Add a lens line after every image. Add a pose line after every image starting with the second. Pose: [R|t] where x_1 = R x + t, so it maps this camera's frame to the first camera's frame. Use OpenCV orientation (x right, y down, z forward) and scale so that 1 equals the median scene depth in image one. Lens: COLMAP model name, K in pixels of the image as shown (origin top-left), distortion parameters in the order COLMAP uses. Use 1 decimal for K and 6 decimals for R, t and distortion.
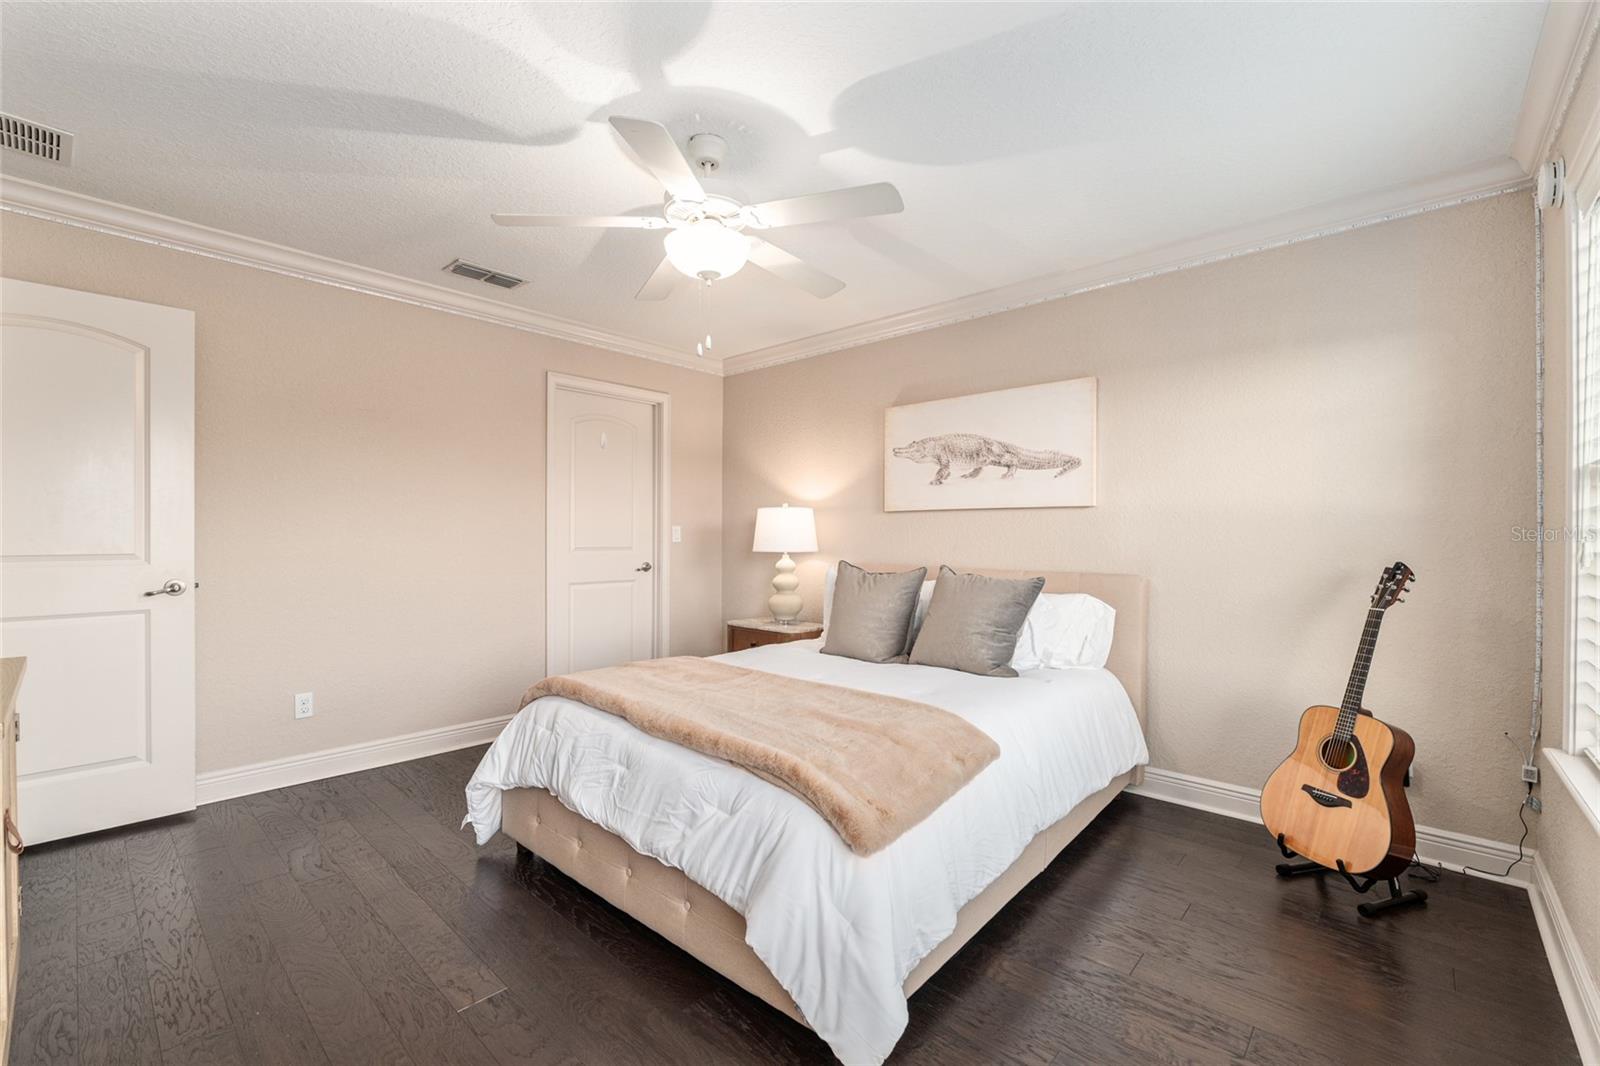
lens RADIAL K [[696.0, 0, 806.6], [0, 696.0, 535.3], [0, 0, 1]] dist [-0.005097, 0.001771]
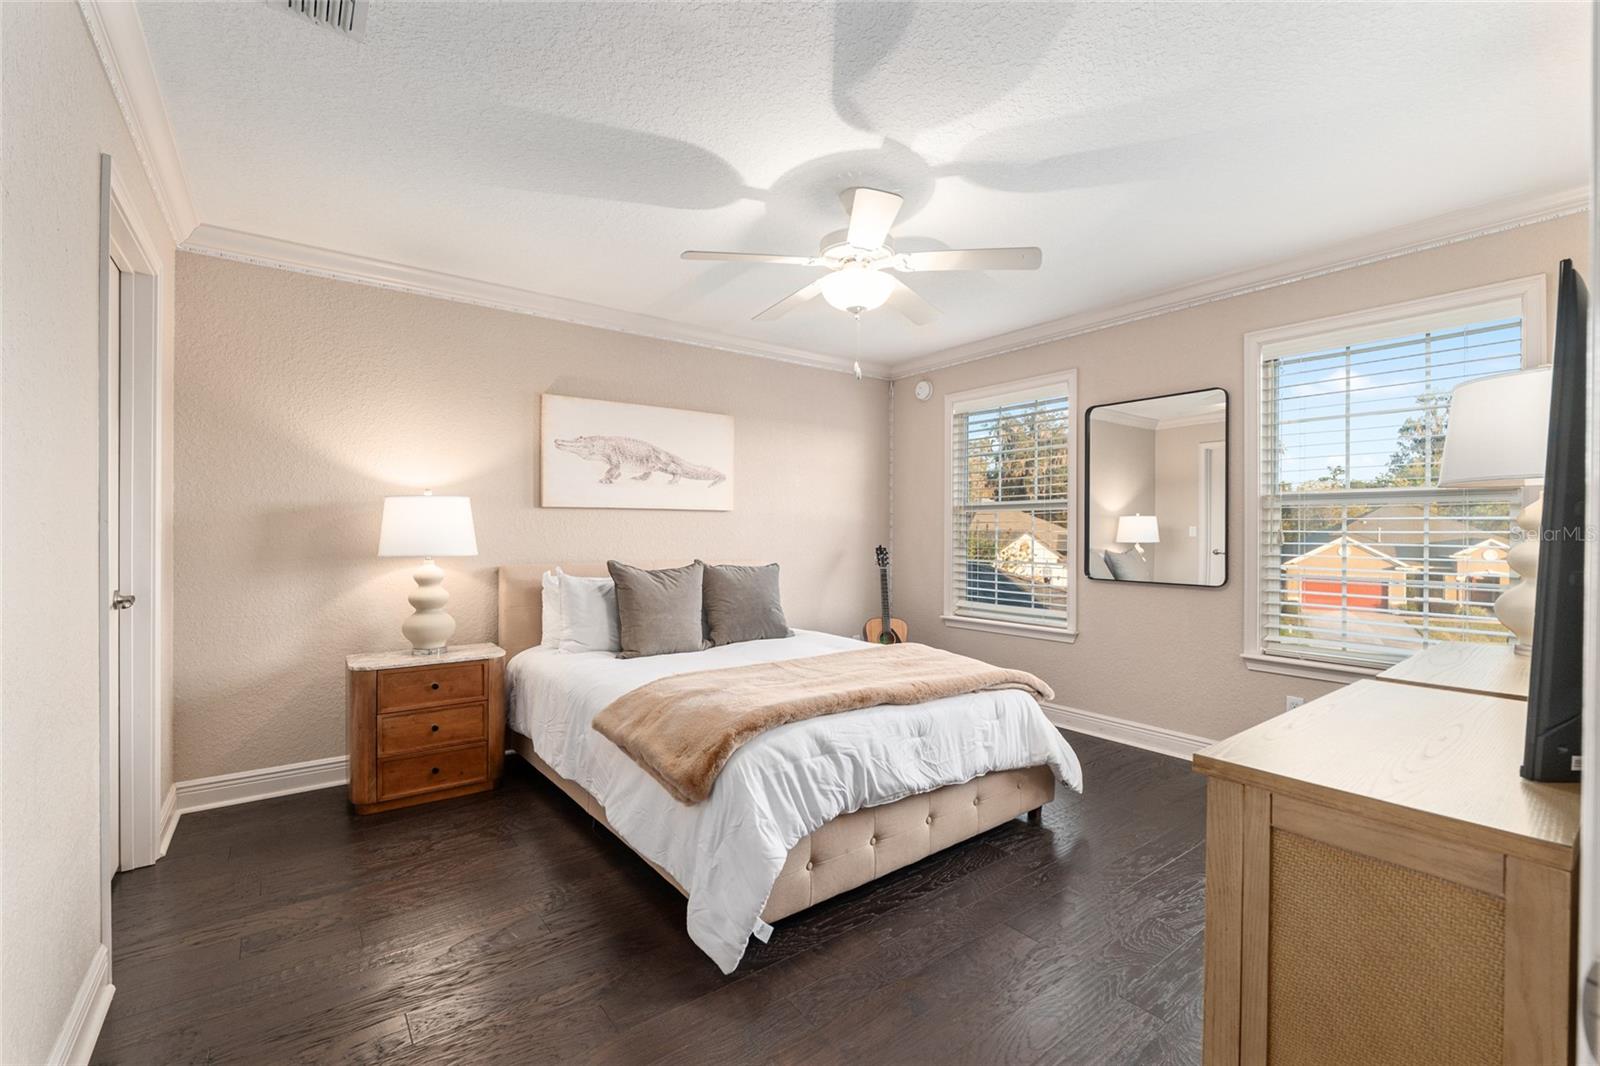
lens RADIAL K [[696.0, 0, 808.8], [0, 696.0, 532.1], [0, 0, 1]] dist [-0.005097, 0.001771]
pose [[0.154491, -0.006105, 0.987975, -0.819777], [-0.003897, 0.999969, 0.006789, -0.009188], [-0.987987, -0.004898, 0.154462, 0.572059]]
